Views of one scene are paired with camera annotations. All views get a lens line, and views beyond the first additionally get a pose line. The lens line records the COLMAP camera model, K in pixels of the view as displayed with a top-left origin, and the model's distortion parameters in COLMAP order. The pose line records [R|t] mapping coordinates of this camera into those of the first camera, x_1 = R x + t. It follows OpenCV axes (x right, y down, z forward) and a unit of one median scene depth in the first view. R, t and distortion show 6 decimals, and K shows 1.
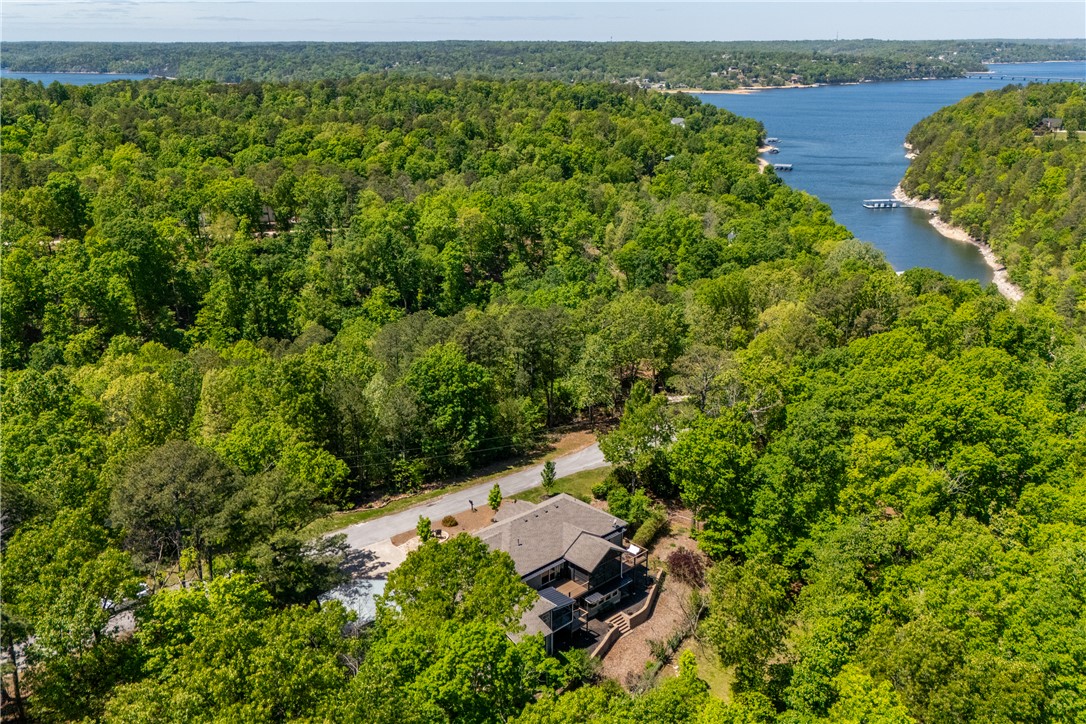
lens RADIAL K [[946.1, 0, 543.0], [0, 946.1, 362.0], [0, 0, 1]] dist [0.092652, -0.117090]
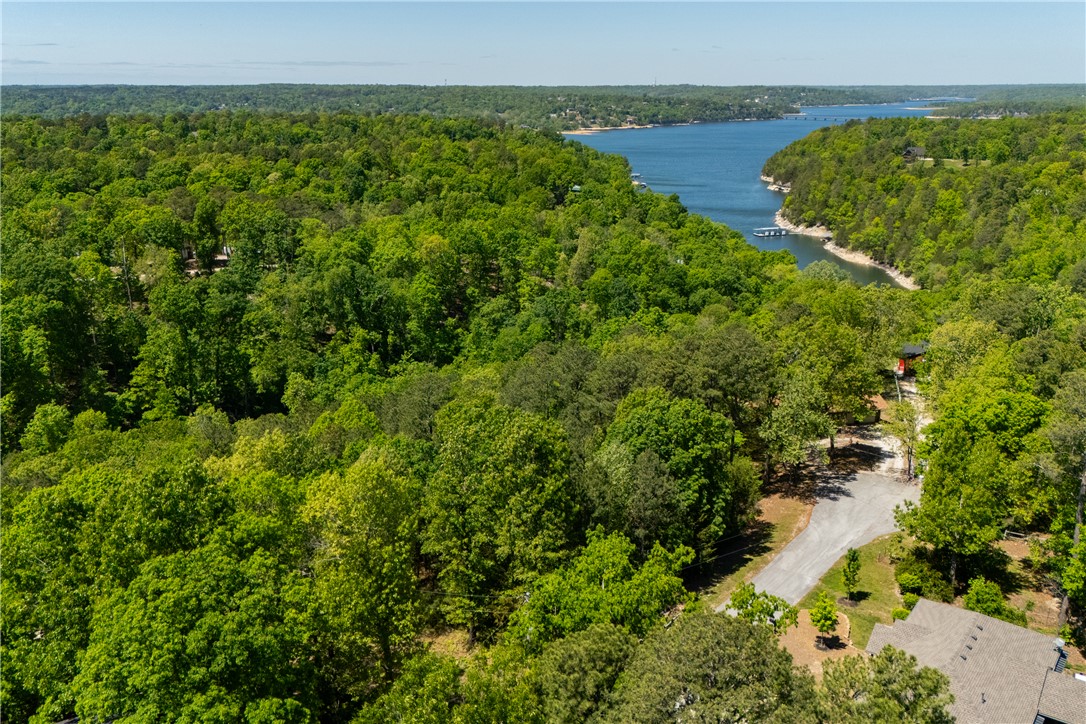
lens RADIAL K [[946.1, 0, 543.0], [0, 946.1, 362.0], [0, 0, 1]] dist [0.092652, -0.117090]
pose [[0.984416, -0.048462, 0.169048, -0.075562], [0.055745, 0.997699, -0.038602, -0.004234], [-0.166789, 0.047424, 0.984851, 0.076355]]
